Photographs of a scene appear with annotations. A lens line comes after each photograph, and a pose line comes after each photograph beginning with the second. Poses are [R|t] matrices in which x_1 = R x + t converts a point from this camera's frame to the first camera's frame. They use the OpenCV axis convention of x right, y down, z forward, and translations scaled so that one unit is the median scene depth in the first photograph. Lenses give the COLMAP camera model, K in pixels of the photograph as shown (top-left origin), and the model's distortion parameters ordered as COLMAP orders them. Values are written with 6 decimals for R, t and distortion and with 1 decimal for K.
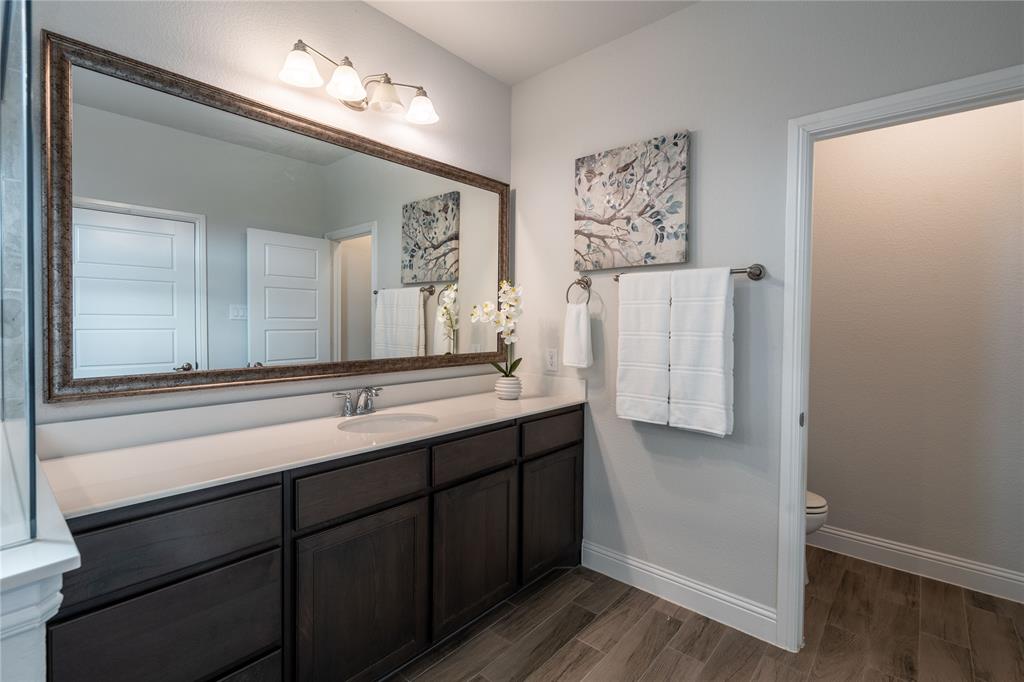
lens RADIAL K [[468.6, 0, 510.1], [0, 468.6, 327.9], [0, 0, 1]] dist [-0.001281, 0.000080]
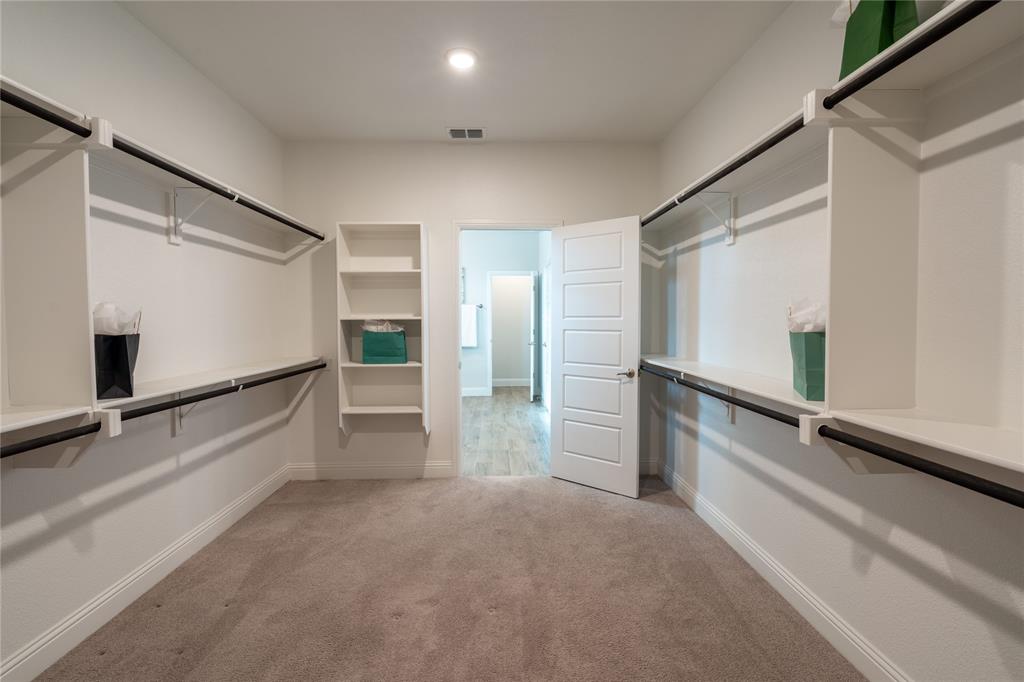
lens RADIAL K [[460.2, 0, 516.4], [0, 460.2, 336.9], [0, 0, 1]] dist [-0.007648, 0.000345]
pose [[0.721393, -0.041465, 0.691283, -1.770573], [0.023468, 0.999096, 0.035438, 0.012529], [-0.692128, -0.009341, 0.721714, -1.835389]]
